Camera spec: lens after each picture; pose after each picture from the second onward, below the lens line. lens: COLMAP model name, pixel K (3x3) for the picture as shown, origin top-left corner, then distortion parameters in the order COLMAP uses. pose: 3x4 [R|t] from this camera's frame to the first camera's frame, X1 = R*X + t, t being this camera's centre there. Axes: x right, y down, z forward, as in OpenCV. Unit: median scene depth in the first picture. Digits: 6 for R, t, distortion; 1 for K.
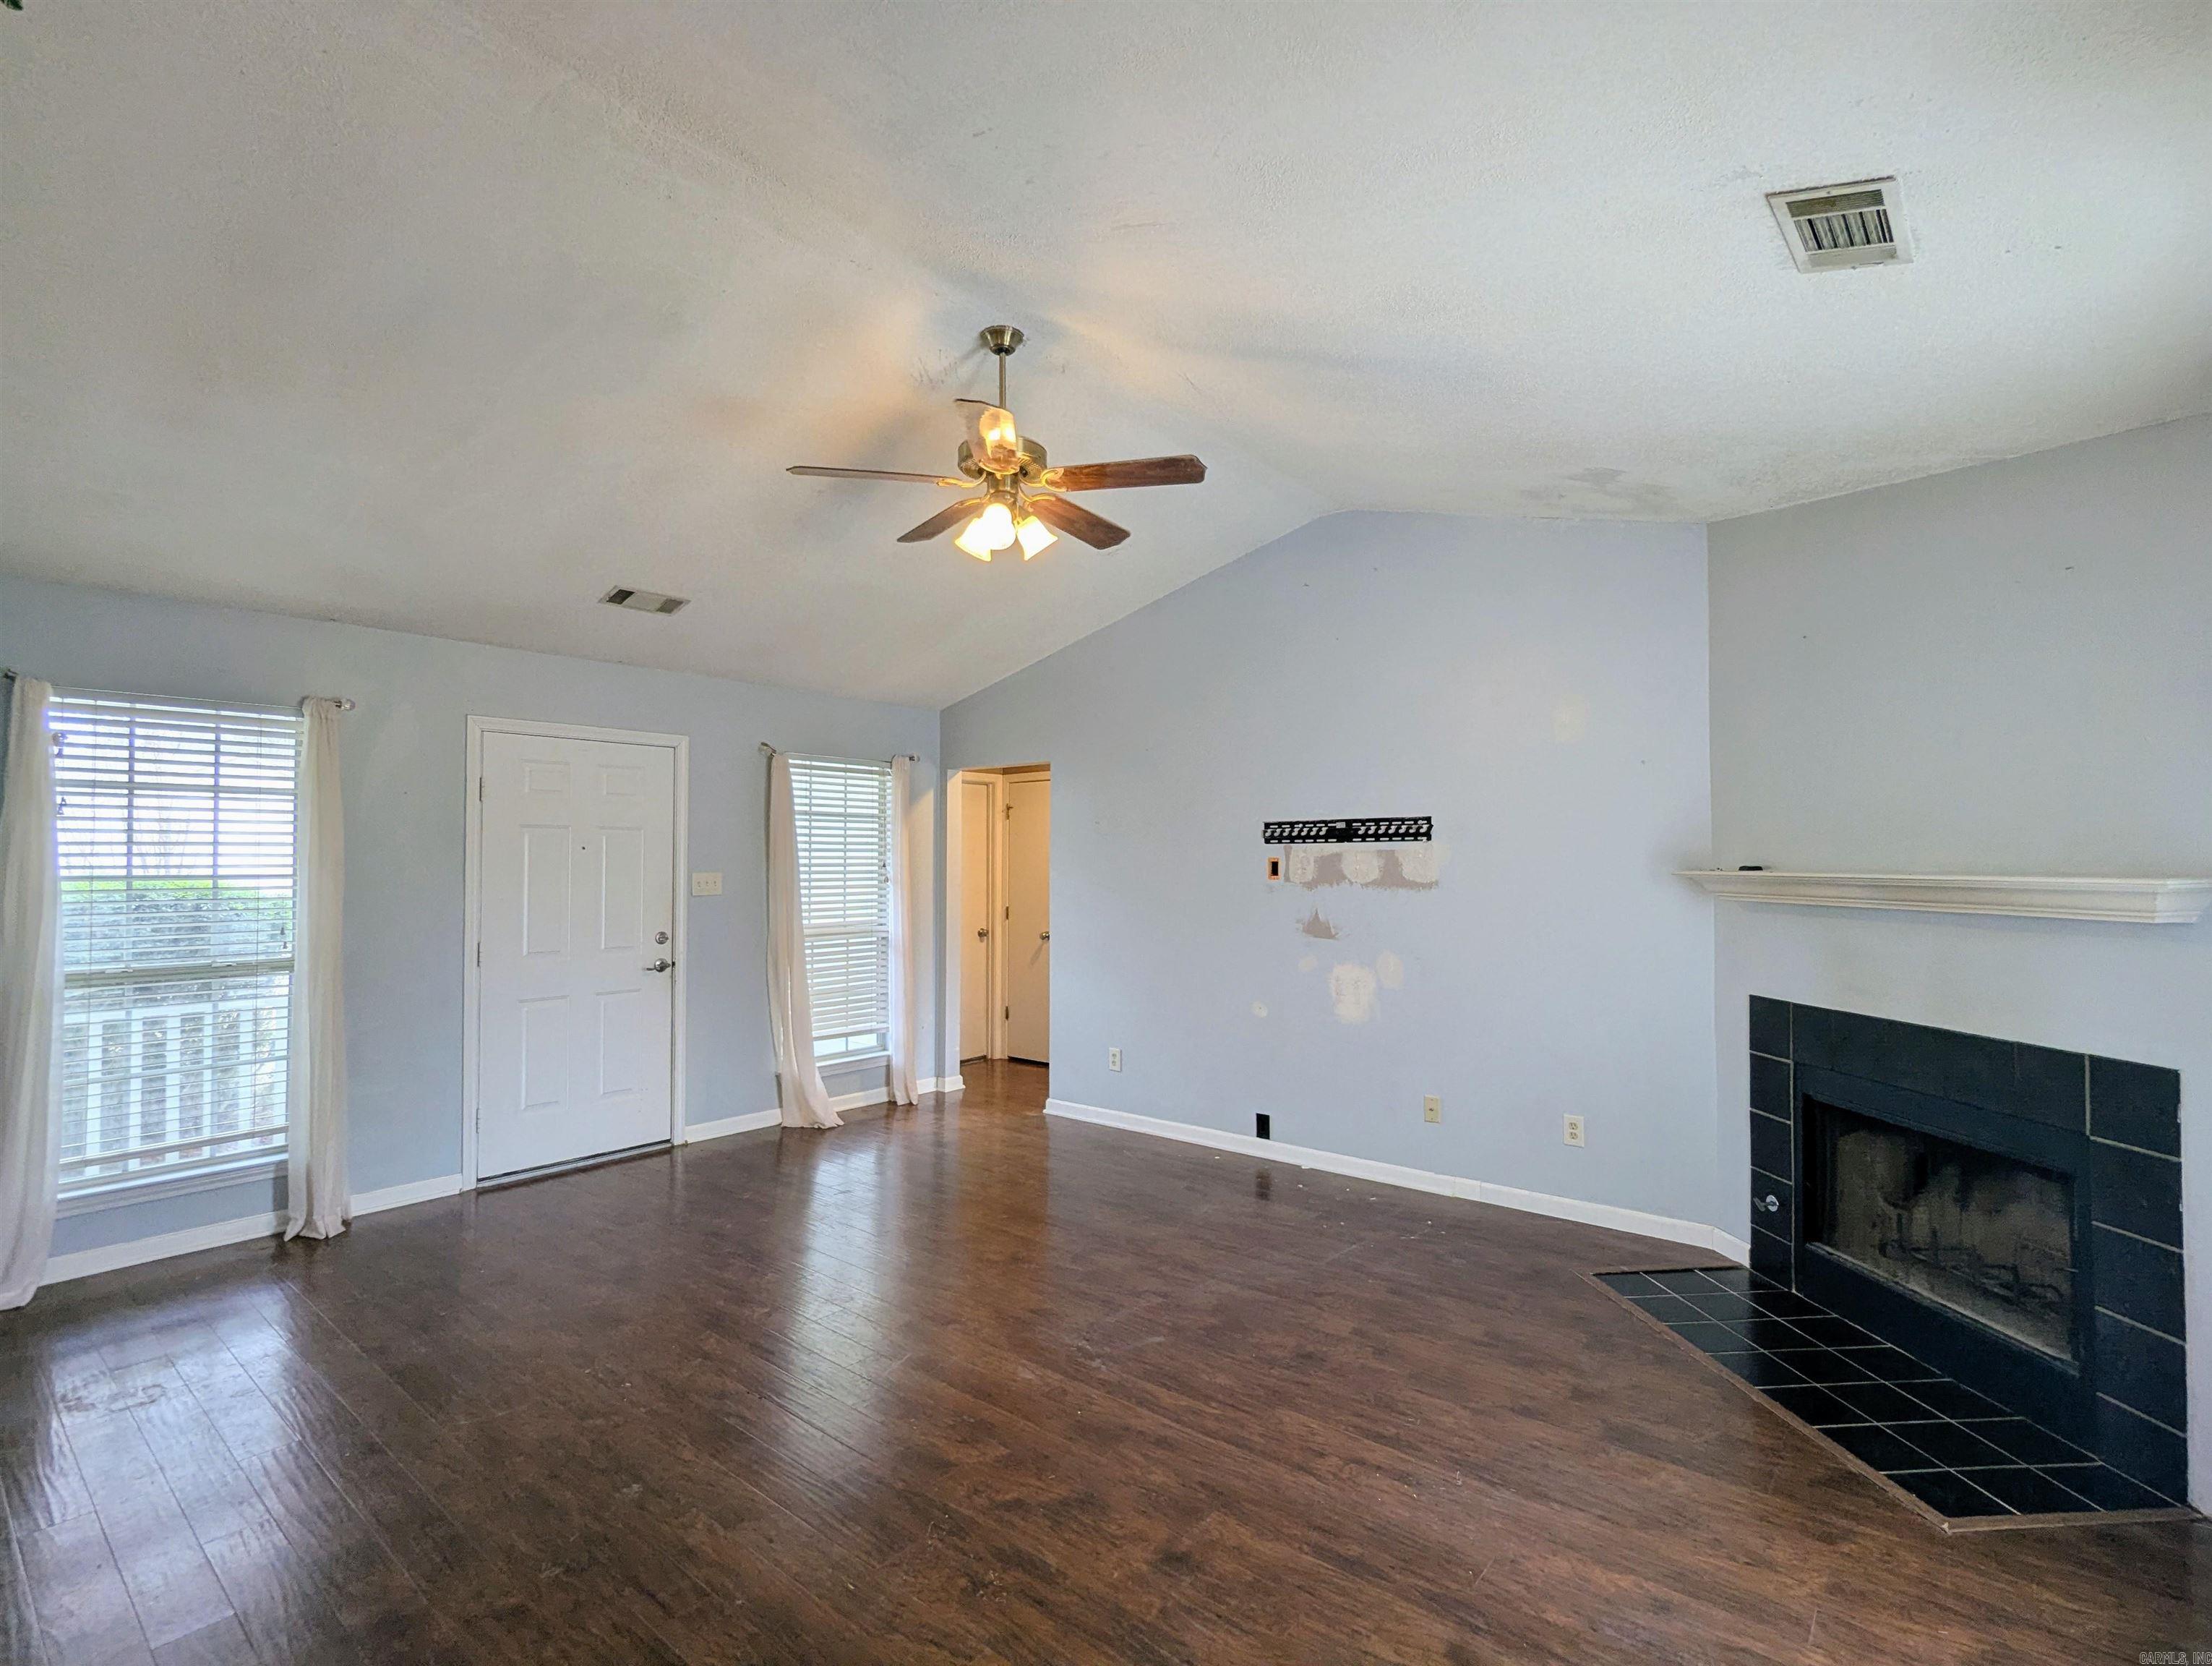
lens RADIAL K [[1054.6, 0, 1111.6], [0, 1054.6, 836.4], [0, 0, 1]] dist [0.001584, -0.000307]
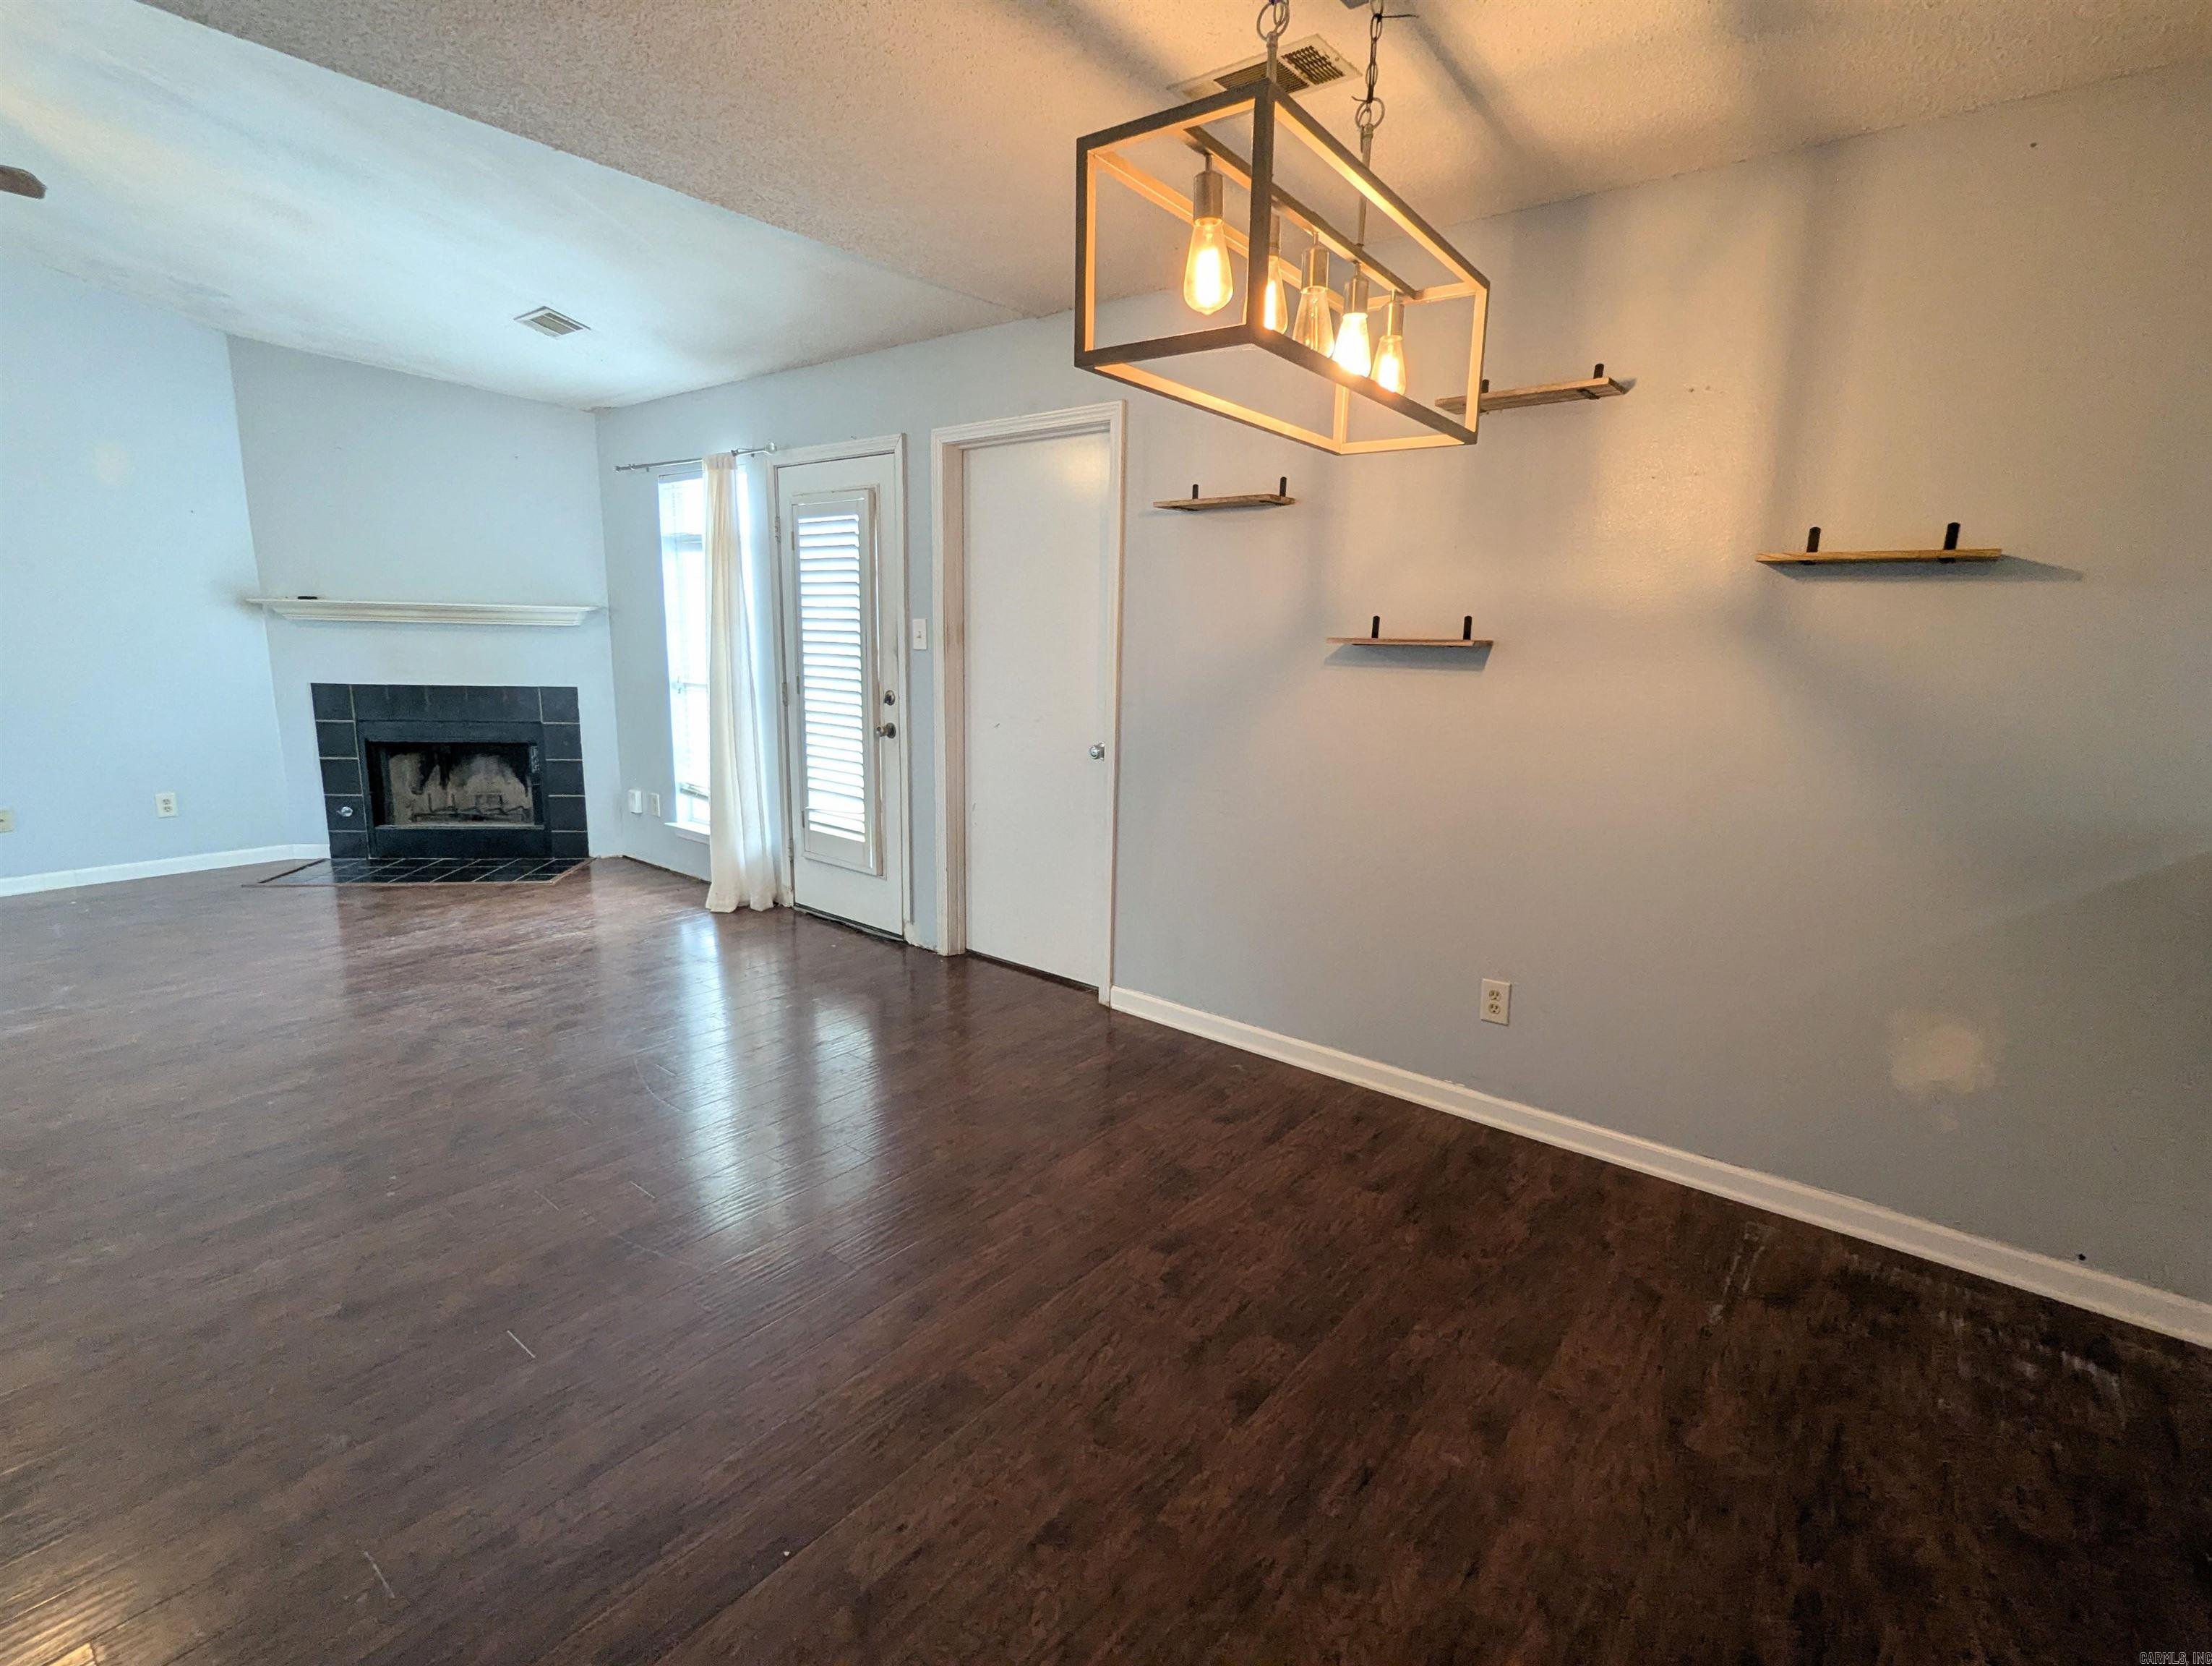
lens RADIAL K [[1054.6, 0, 1112.2], [0, 1054.6, 830.9], [0, 0, 1]] dist [0.001584, -0.000307]
pose [[-0.019581, -0.191769, 0.981245, -1.026708], [-0.047311, 0.980511, 0.190681, 0.015104], [-0.998688, -0.042690, -0.028272, -0.130266]]
